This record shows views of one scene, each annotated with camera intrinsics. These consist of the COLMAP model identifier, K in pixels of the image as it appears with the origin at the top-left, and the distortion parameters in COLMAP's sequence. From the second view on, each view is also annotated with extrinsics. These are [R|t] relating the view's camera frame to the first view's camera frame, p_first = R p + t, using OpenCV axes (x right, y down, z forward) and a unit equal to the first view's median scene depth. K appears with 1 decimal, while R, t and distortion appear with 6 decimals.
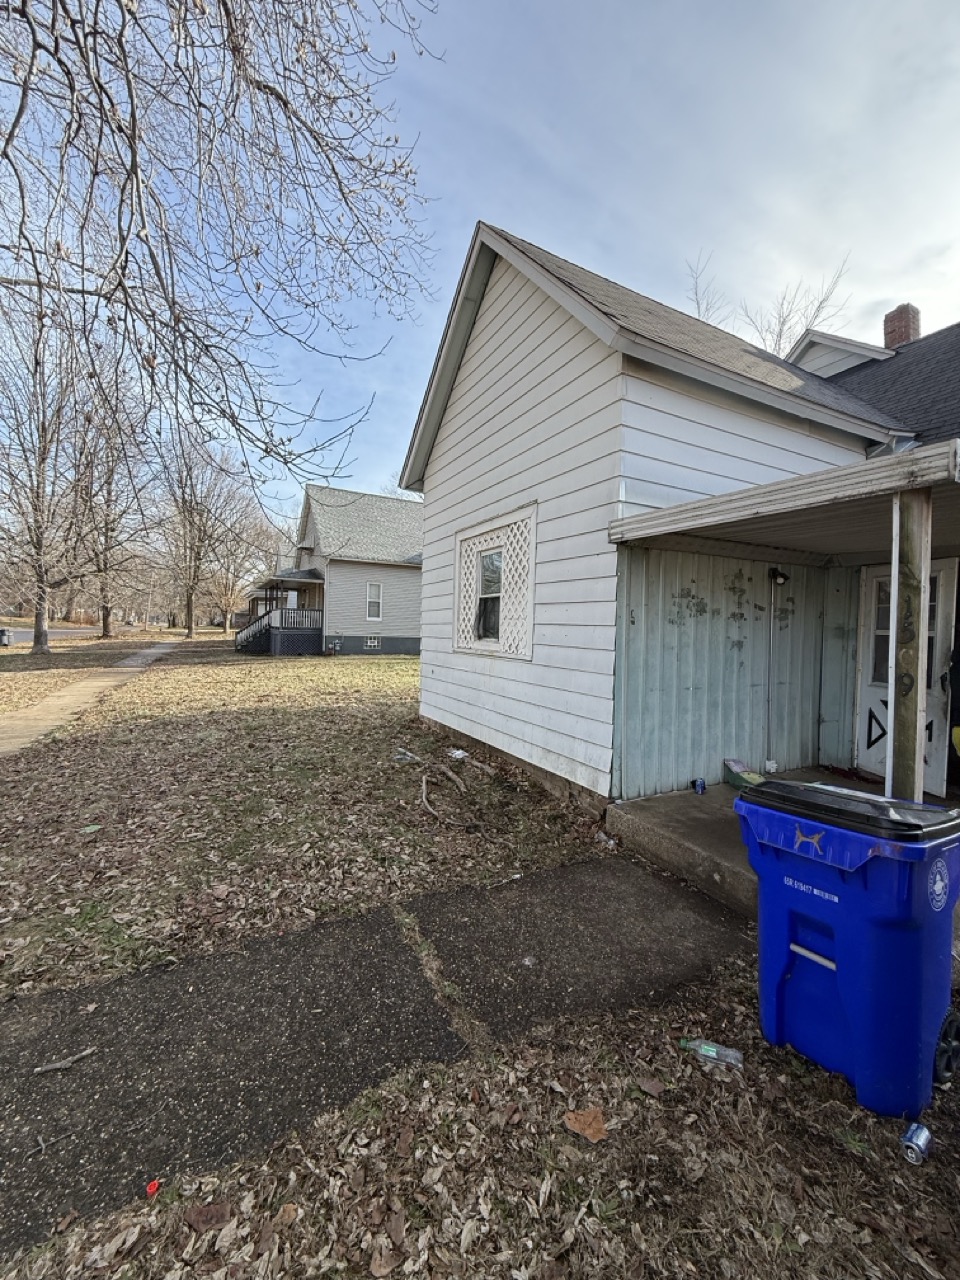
lens RADIAL K [[510.7, 0, 480.6], [0, 510.7, 634.4], [0, 0, 1]] dist [0.001371, -0.000074]
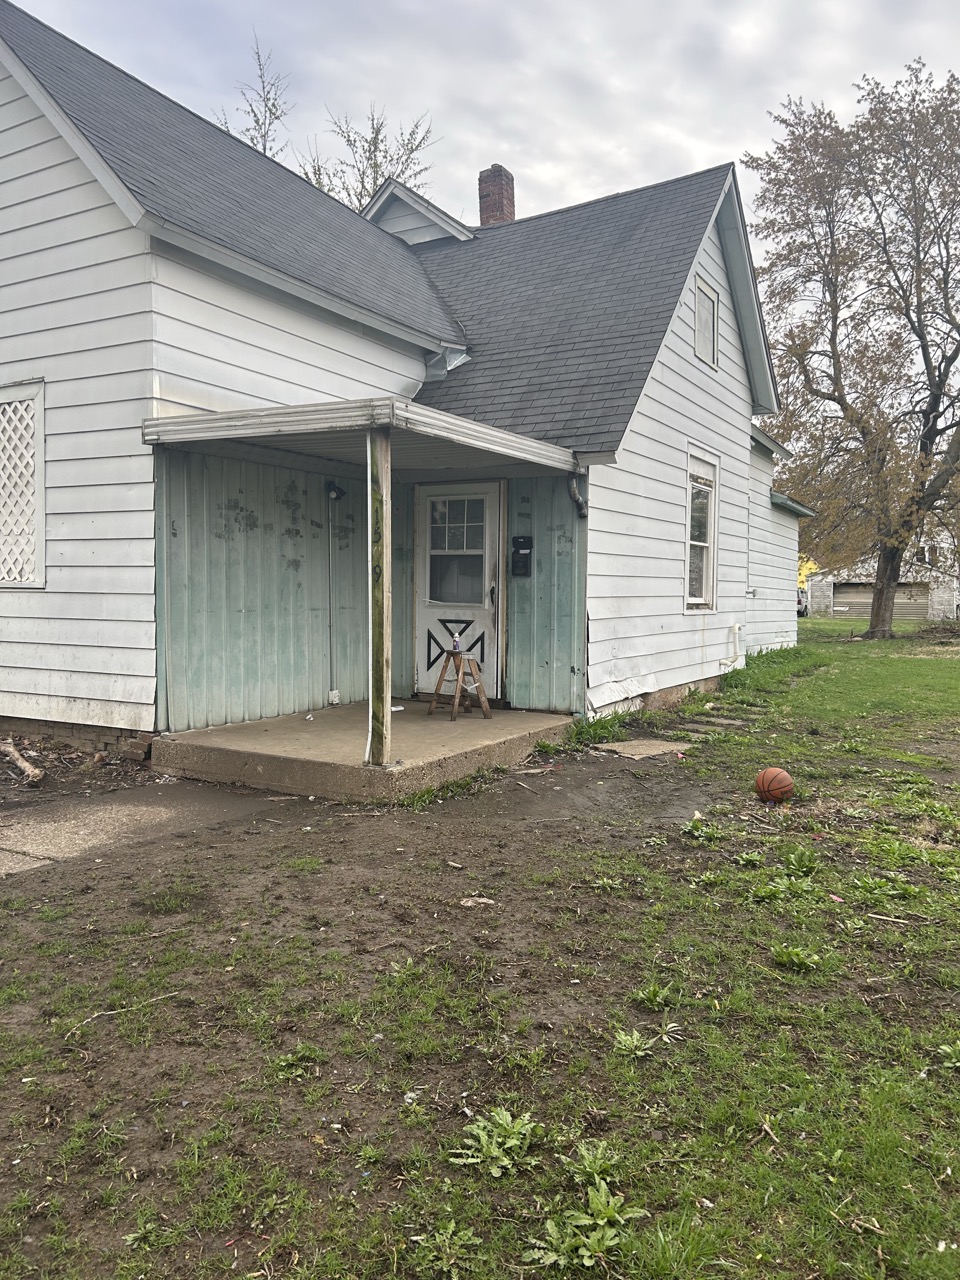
lens RADIAL K [[948.2, 0, 483.4], [0, 948.2, 628.1], [0, 0, 1]] dist [0.030226, -0.005657]
pose [[0.834200, -0.041886, 0.549869, -0.156504], [0.021719, 0.998833, 0.043136, 0.070945], [-0.551035, -0.024041, 0.834136, -0.623195]]
